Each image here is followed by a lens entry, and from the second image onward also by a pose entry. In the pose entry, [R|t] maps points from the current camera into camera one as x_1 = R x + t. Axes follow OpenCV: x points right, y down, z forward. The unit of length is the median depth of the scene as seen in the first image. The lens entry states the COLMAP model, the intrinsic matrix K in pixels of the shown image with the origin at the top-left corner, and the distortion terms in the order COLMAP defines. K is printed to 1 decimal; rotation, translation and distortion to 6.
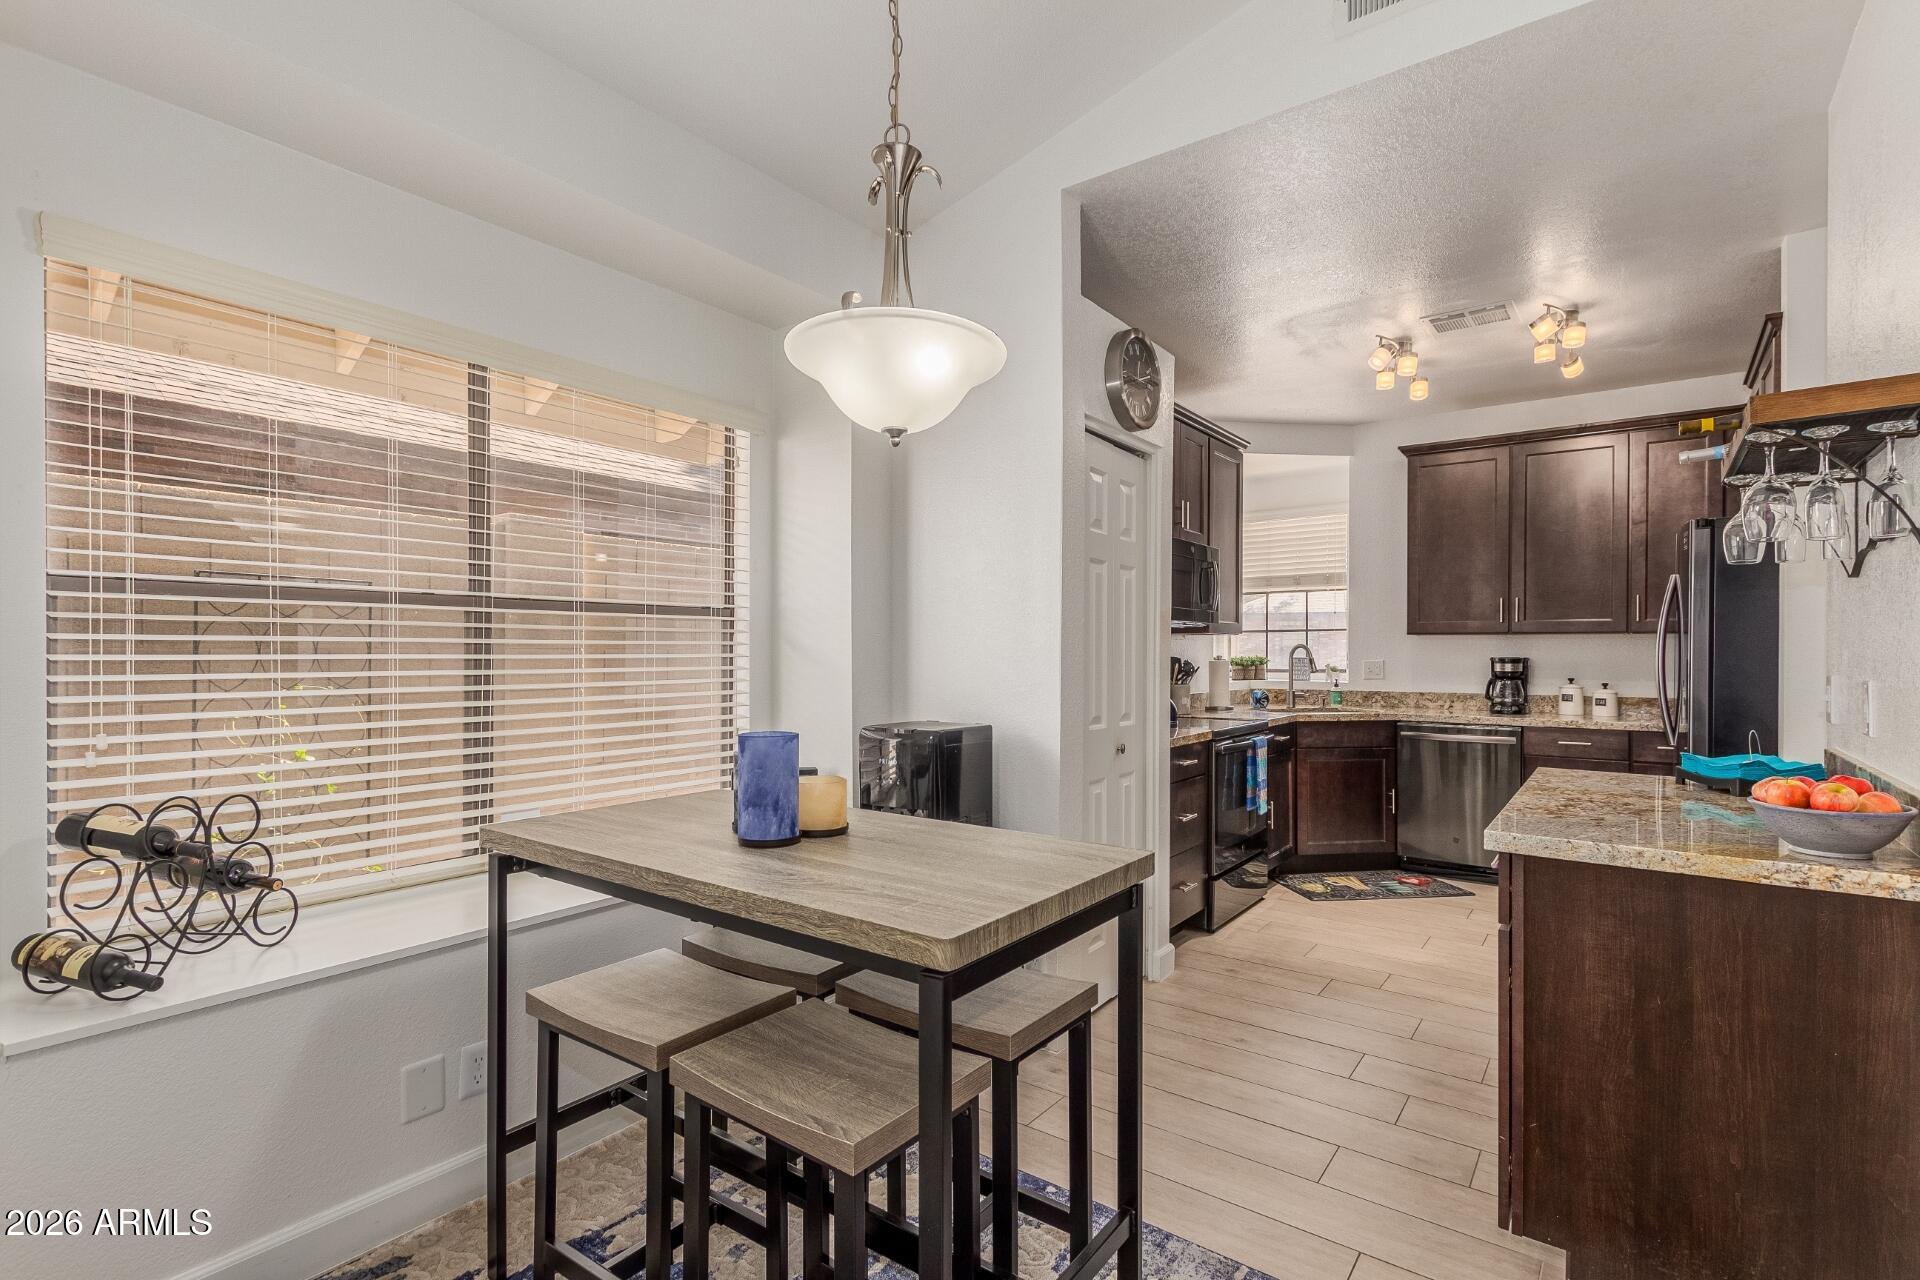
lens RADIAL K [[893.7, 0, 962.4], [0, 893.7, 647.7], [0, 0, 1]] dist [0.026964, -0.013519]
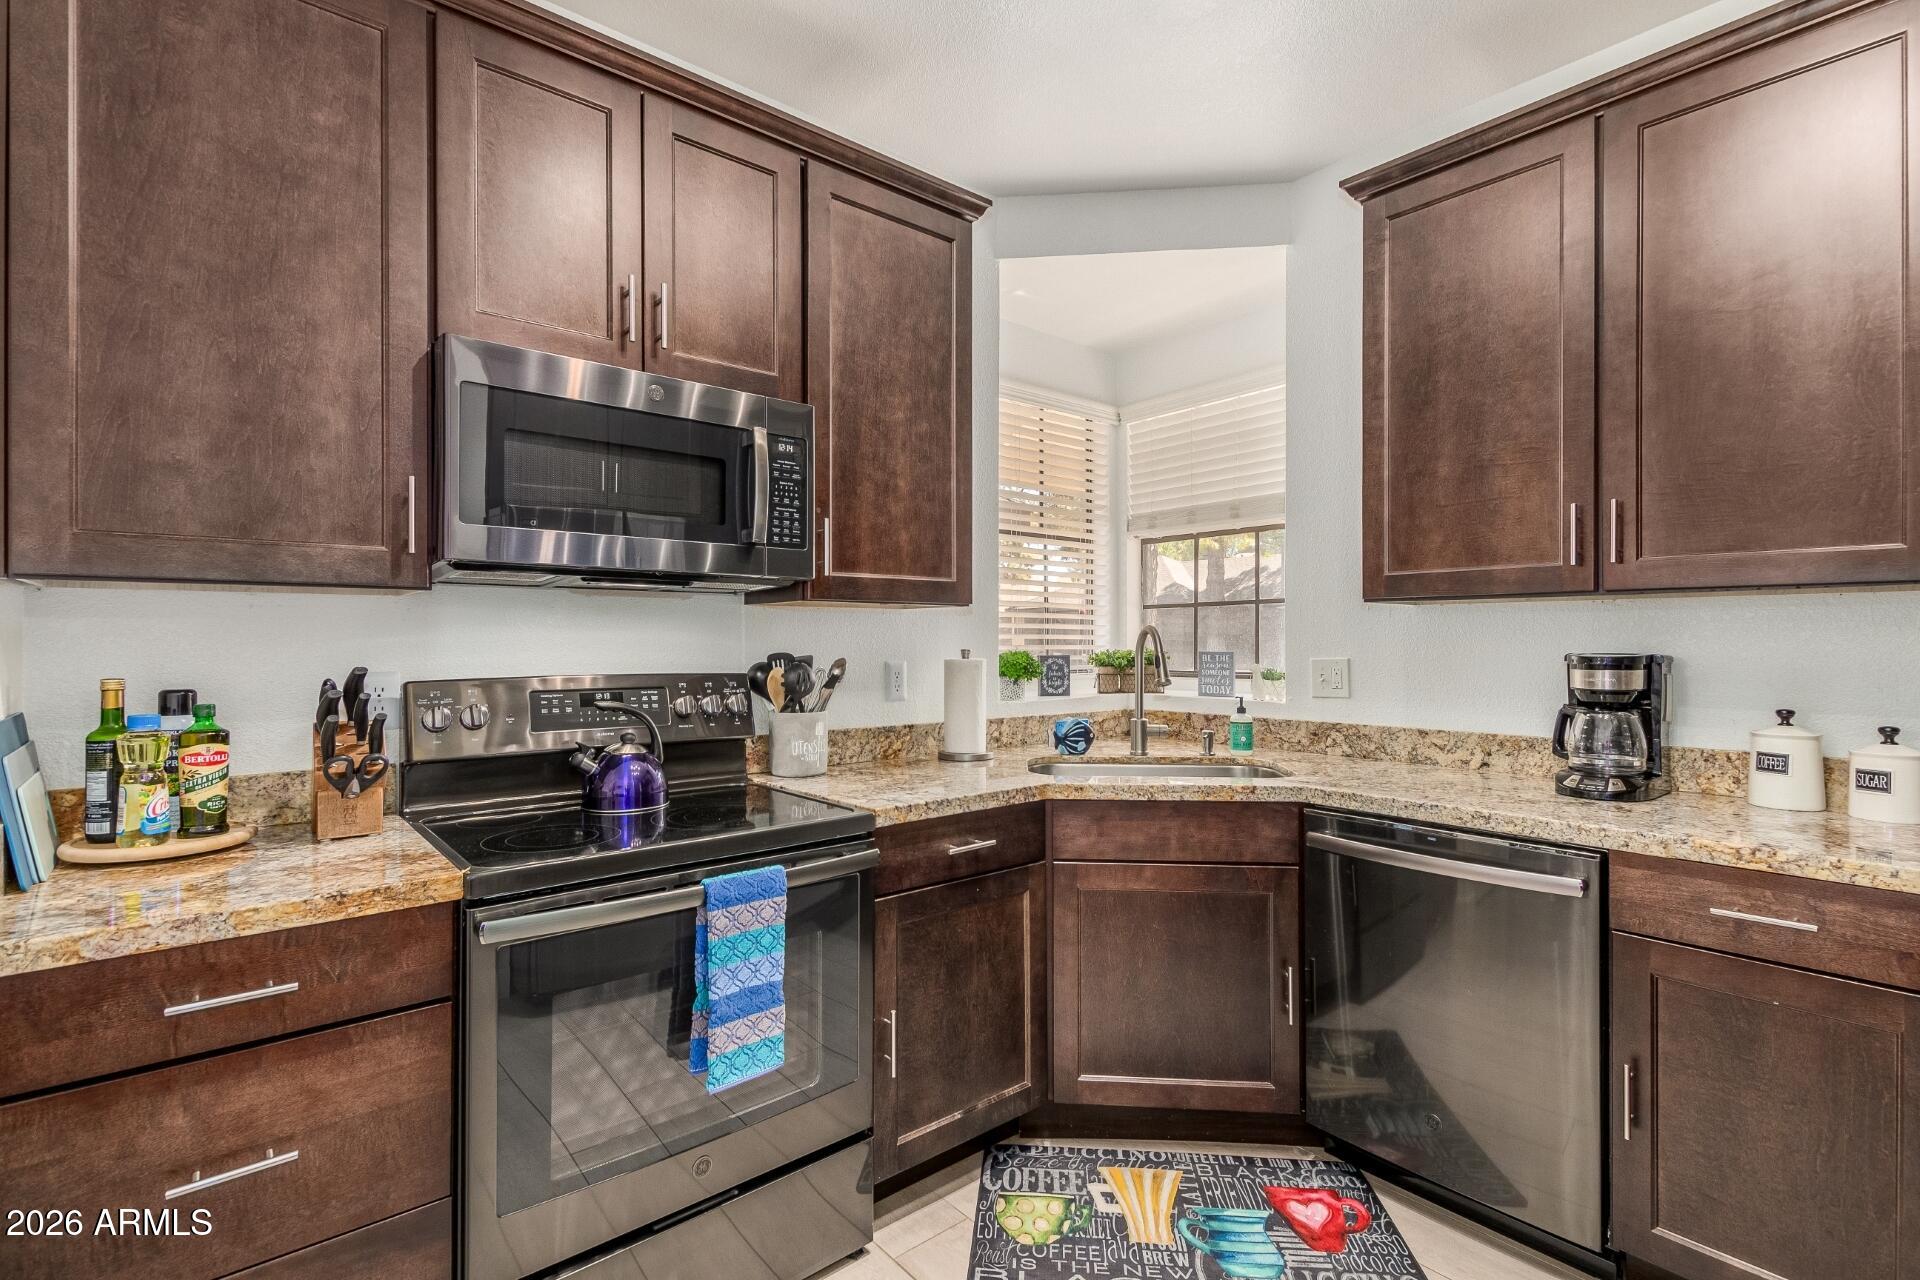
lens RADIAL K [[881.0, 0, 960.0], [0, 881.0, 640.0], [0, 0, 1]] dist [0.026382, -0.014443]
pose [[0.973954, -0.003050, -0.226725, 0.417658], [0.003786, 0.999989, 0.002813, 0.002125], [0.226714, -0.003598, 0.973955, 0.551706]]
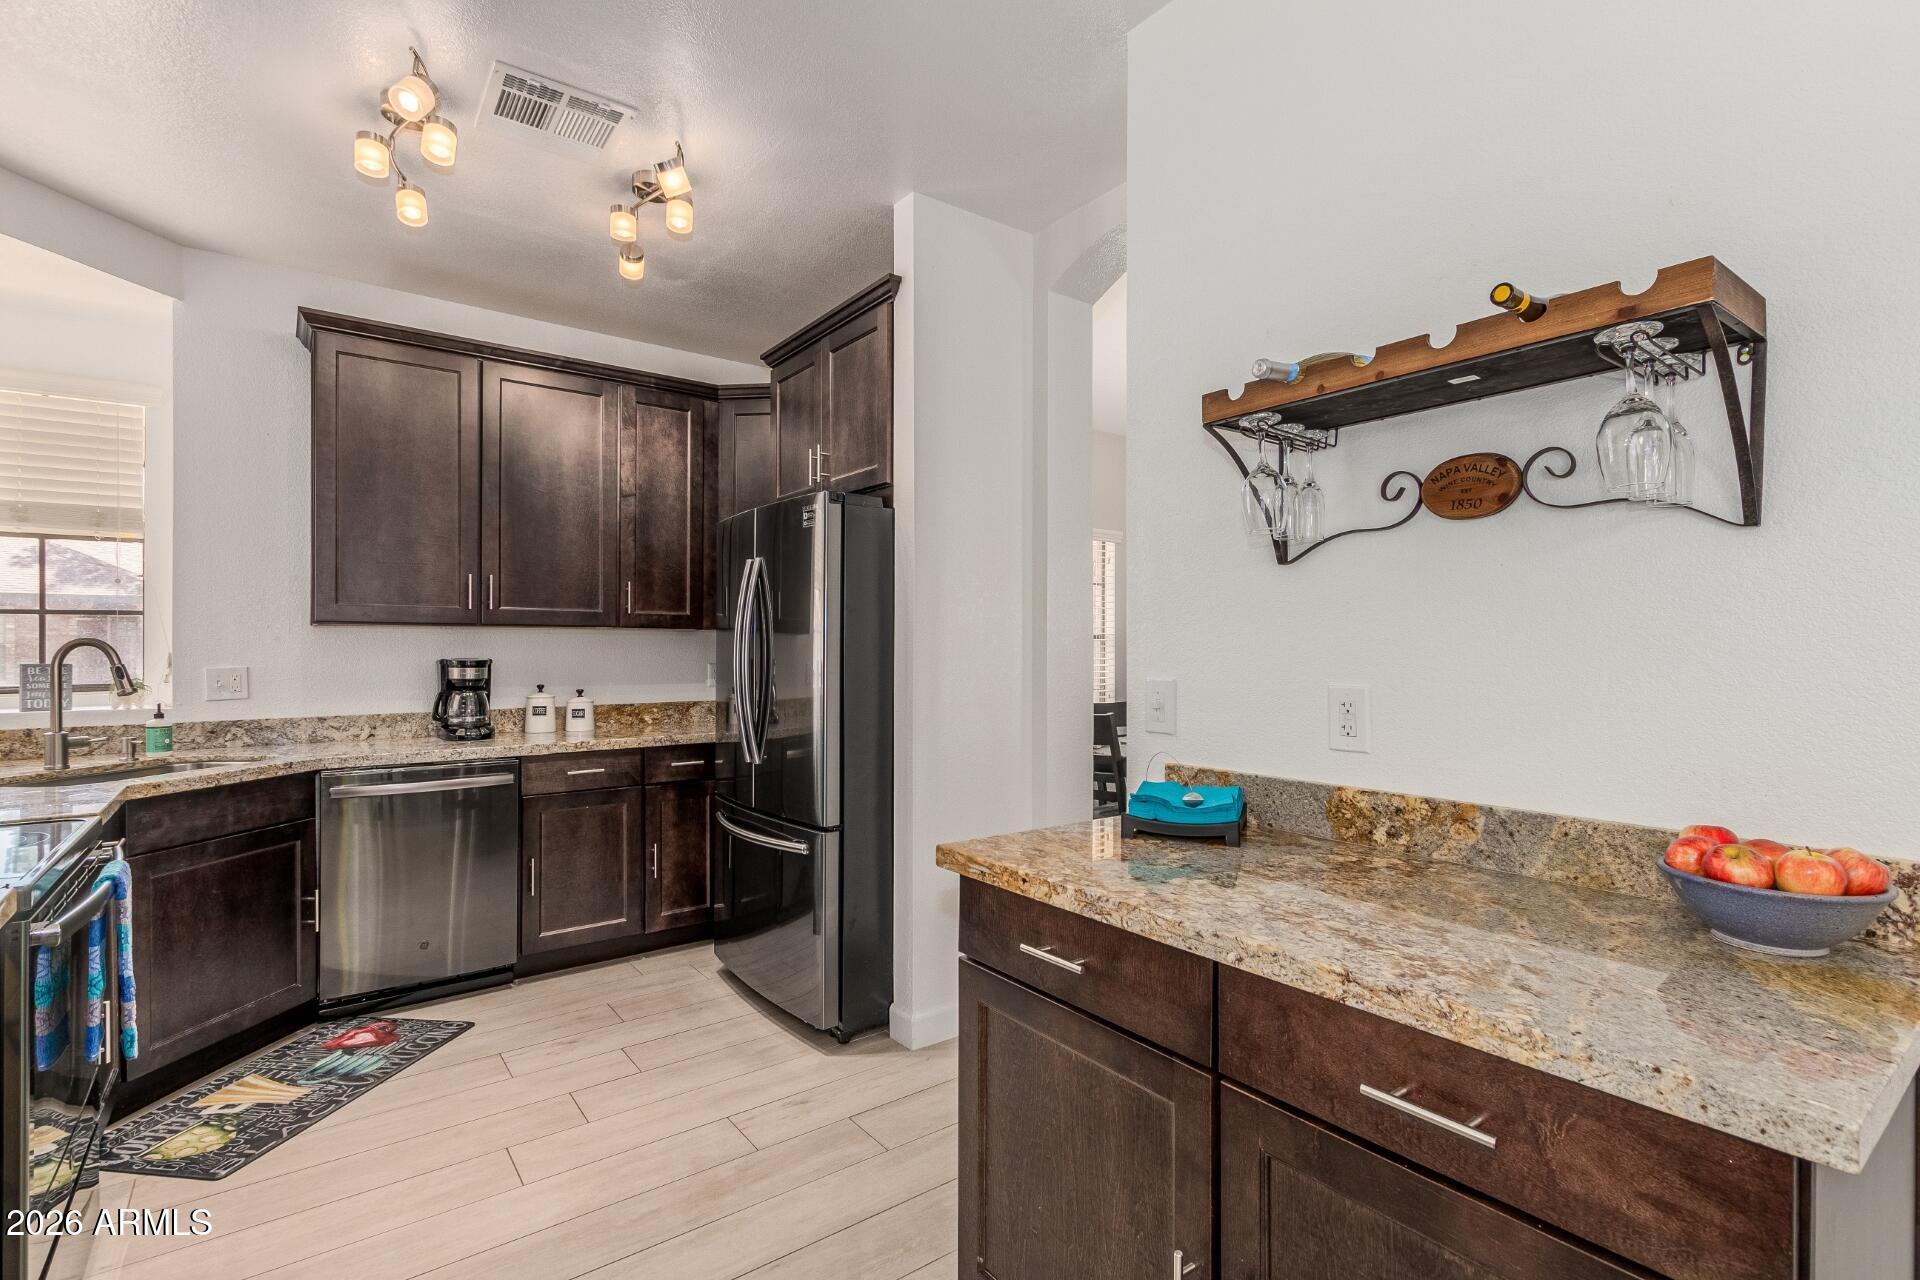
lens RADIAL K [[893.7, 0, 962.4], [0, 893.7, 647.7], [0, 0, 1]] dist [0.026964, -0.013519]
pose [[0.283530, -0.002064, 0.958961, 0.038765], [-0.000731, 0.999997, 0.002369, -0.000212], [-0.958963, -0.001372, 0.283527, 0.429879]]
